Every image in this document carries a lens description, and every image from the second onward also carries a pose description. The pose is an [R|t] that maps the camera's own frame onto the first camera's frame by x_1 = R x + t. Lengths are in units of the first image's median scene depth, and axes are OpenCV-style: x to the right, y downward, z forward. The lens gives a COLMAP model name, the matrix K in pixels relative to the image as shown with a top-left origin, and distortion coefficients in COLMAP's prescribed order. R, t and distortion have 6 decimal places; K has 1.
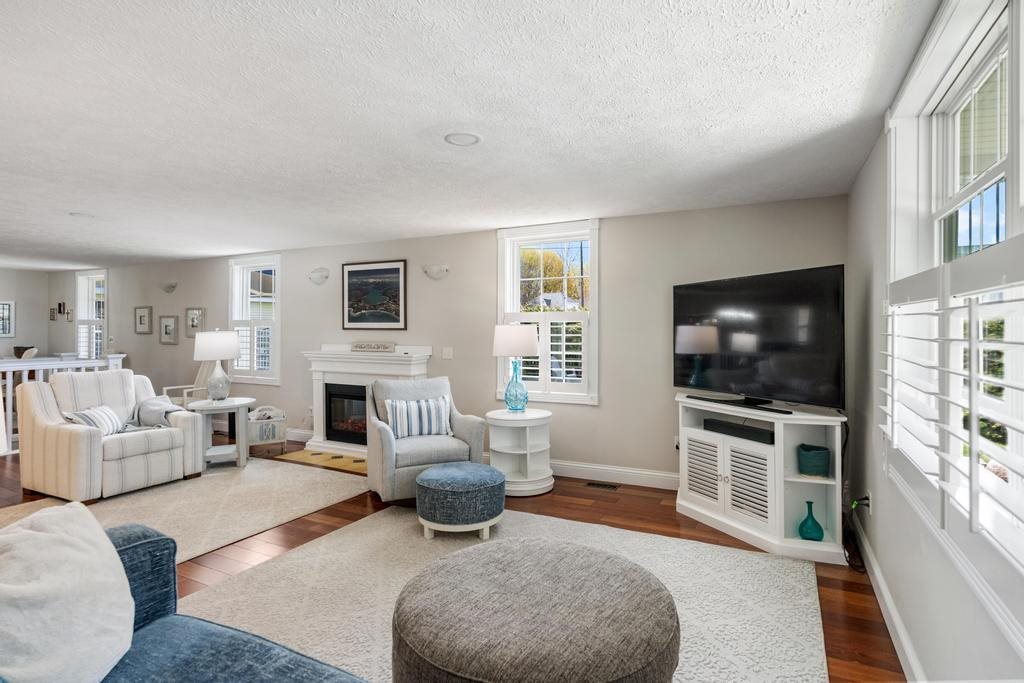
lens RADIAL K [[523.6, 0, 514.4], [0, 523.6, 322.6], [0, 0, 1]] dist [-0.002580, 0.001211]
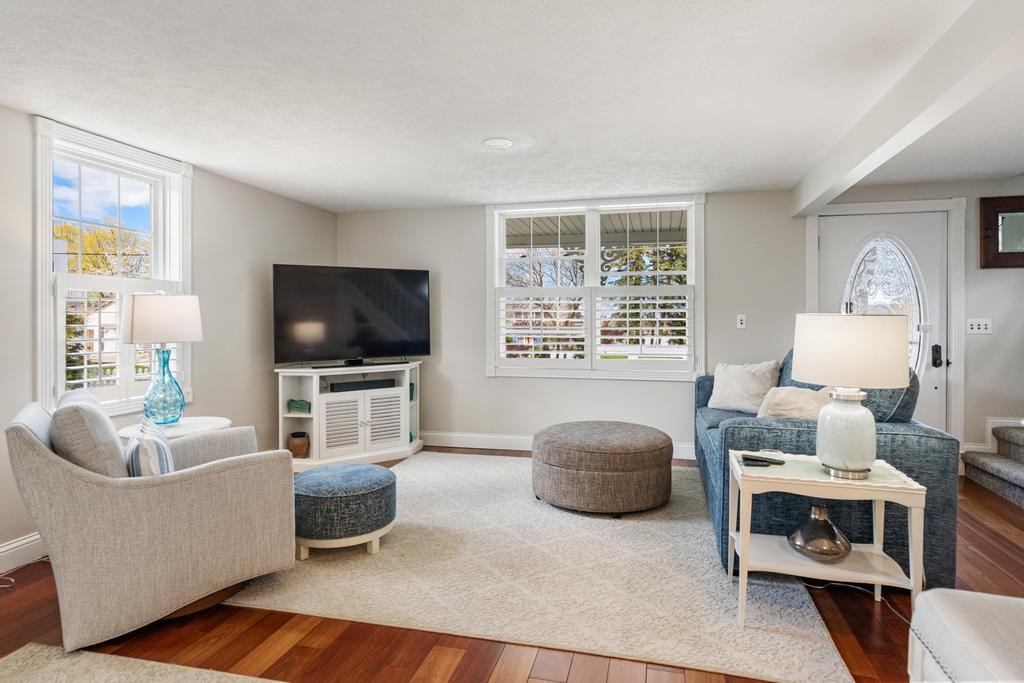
lens RADIAL K [[576.6, 0, 515.1], [0, 576.6, 323.8], [0, 0, 1]] dist [-0.002542, -0.000196]
pose [[-0.222649, -0.003194, 0.974893, -0.836731], [-0.003317, 0.999991, 0.002519, 0.038549], [-0.974893, -0.002673, -0.222658, 0.755069]]
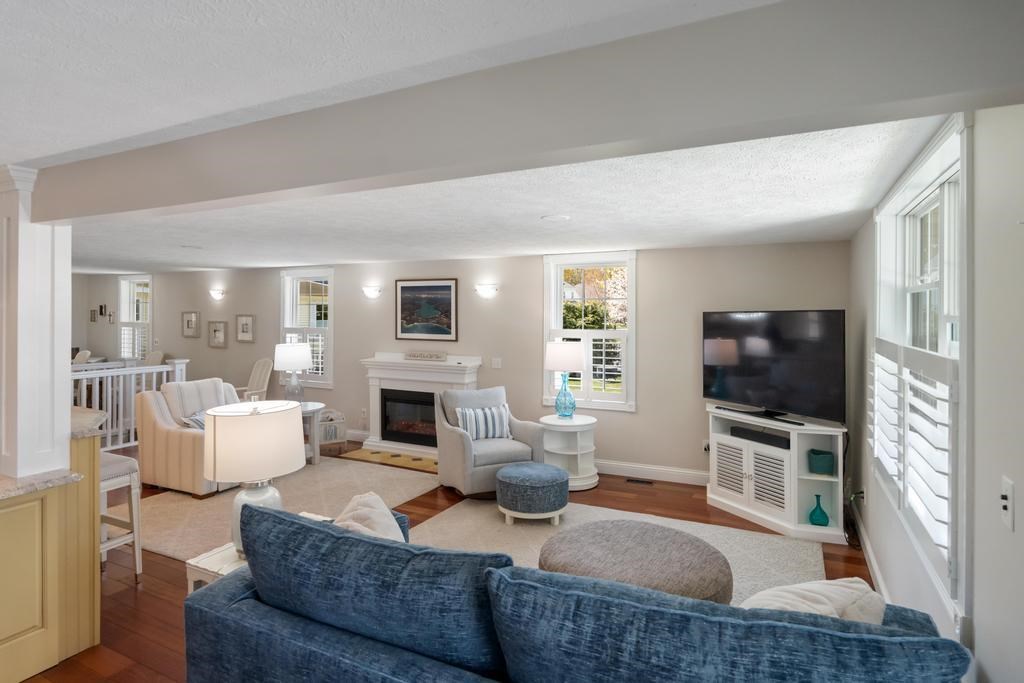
lens RADIAL K [[556.7, 0, 508.3], [0, 556.7, 306.1], [0, 0, 1]] dist [-0.001180, -0.000930]
pose [[0.999985, 0.003506, 0.004214, -0.131792], [-0.003492, 0.999989, -0.003172, -0.073745], [-0.004225, 0.003157, 0.999986, -0.235987]]
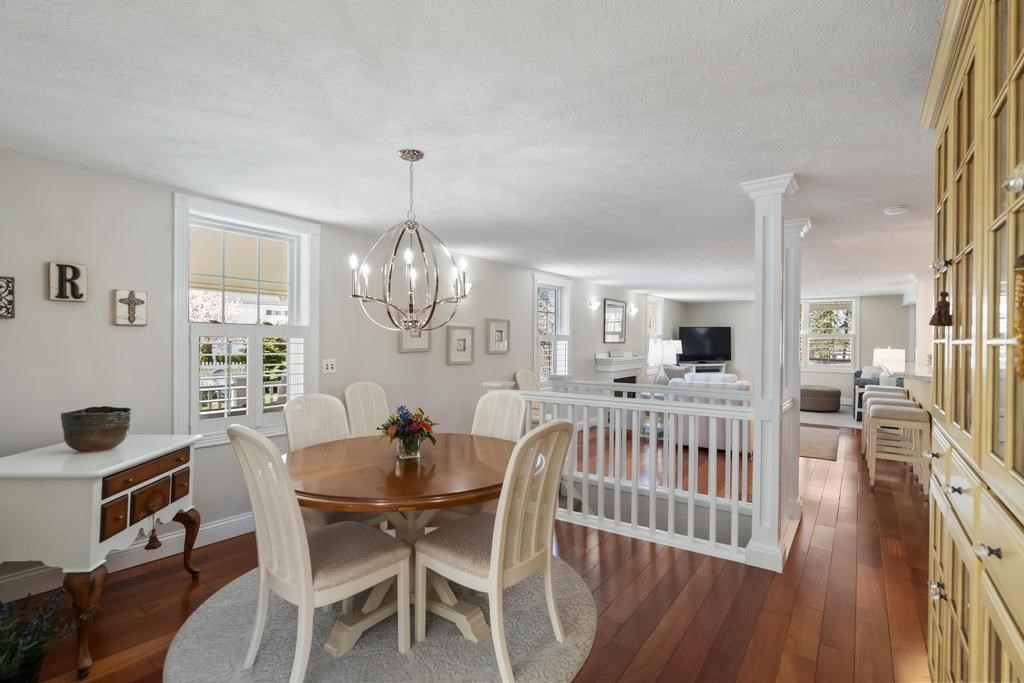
lens RADIAL K [[480.3, 0, 511.0], [0, 480.3, 341.1], [0, 0, 1]] dist [0.001655, 0.000202]
pose [[0.149917, -0.001719, 0.988697, -2.339163], [-0.011646, 0.999926, 0.003505, 0.009275], [-0.988630, -0.012039, 0.149886, 1.444793]]
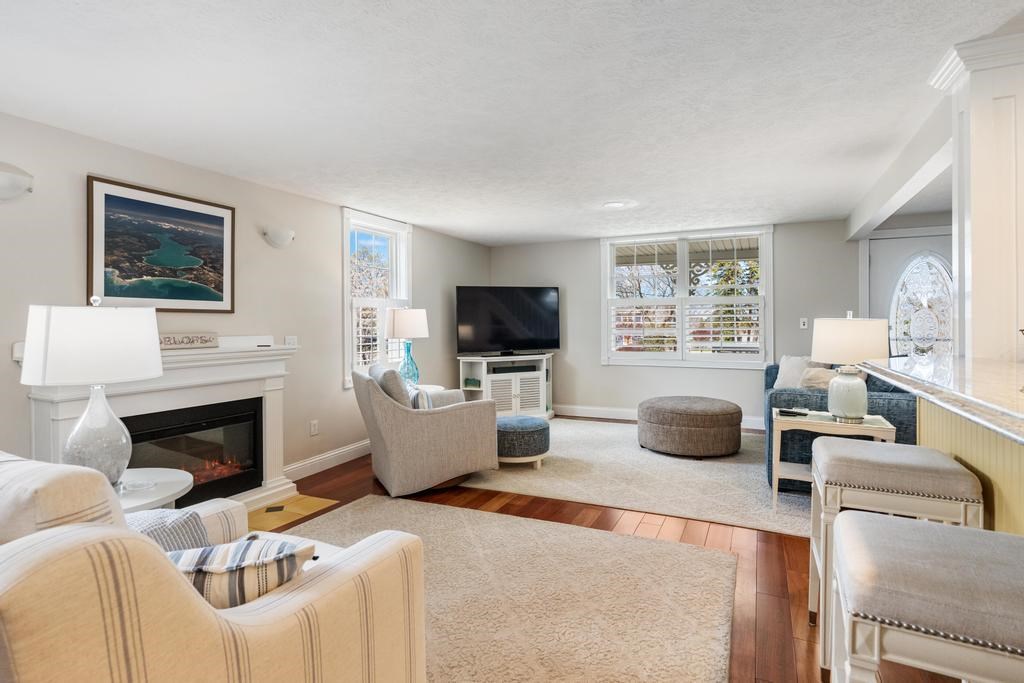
lens RADIAL K [[523.6, 0, 506.7], [0, 523.6, 326.1], [0, 0, 1]] dist [-0.002580, 0.001211]
pose [[-0.021711, -0.003383, 0.999759, -1.130208], [0.000935, 0.999994, 0.003405, 0.037321], [-0.999764, 0.001009, -0.021708, 0.846725]]
